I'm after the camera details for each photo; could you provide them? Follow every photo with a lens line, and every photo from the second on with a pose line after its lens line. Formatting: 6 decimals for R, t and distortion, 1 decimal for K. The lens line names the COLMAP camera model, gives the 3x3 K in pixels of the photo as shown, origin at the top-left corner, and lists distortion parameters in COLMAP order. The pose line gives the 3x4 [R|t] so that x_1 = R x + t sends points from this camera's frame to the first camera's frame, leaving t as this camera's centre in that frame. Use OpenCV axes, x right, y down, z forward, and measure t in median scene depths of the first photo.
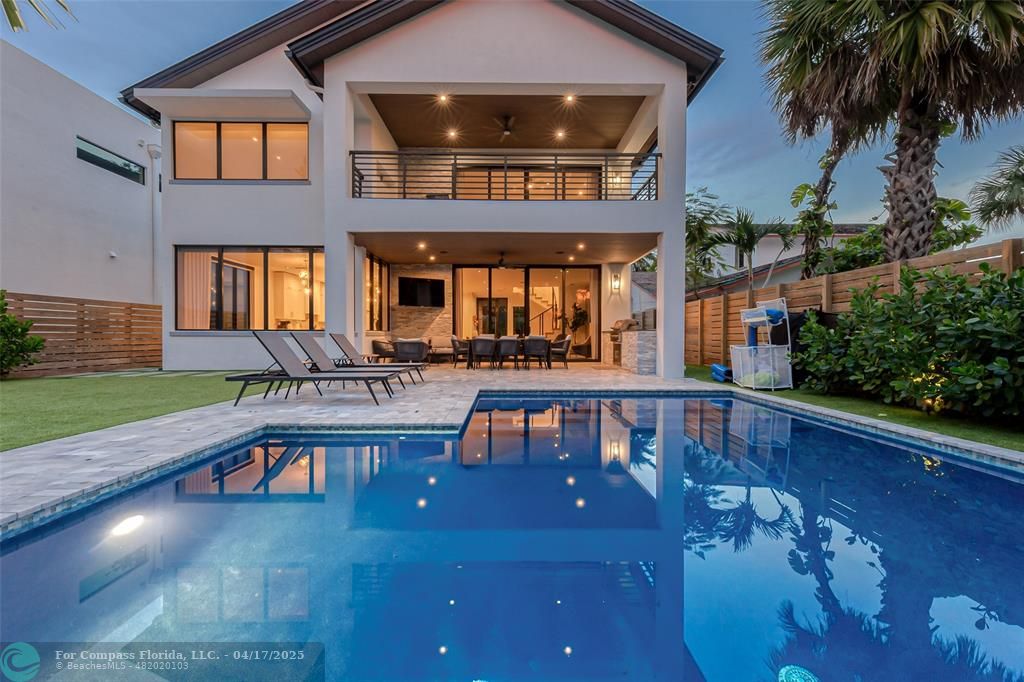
lens RADIAL K [[410.9, 0, 512.0], [0, 410.9, 341.0], [0, 0, 1]] dist [-0.000034, 0.000075]
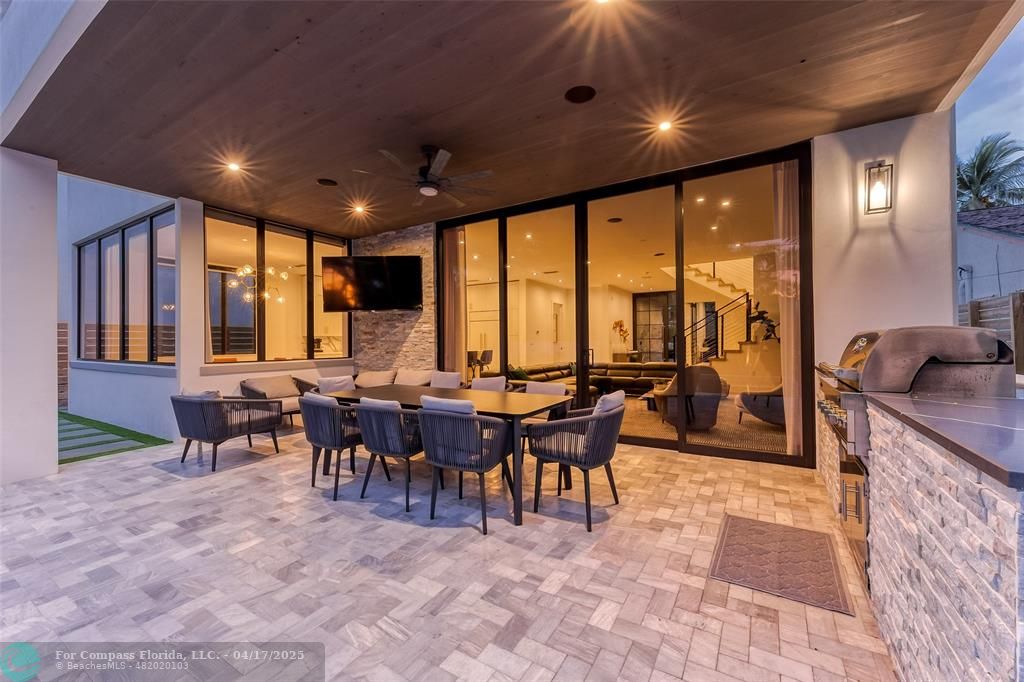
lens RADIAL K [[410.9, 0, 512.0], [0, 410.9, 341.0], [0, 0, 1]] dist [-0.000034, 0.000075]
pose [[0.844413, -0.008073, -0.535631, 0.197798], [0.002023, 0.999927, -0.011882, -0.039731], [0.535688, 0.008950, 0.844368, 0.651793]]
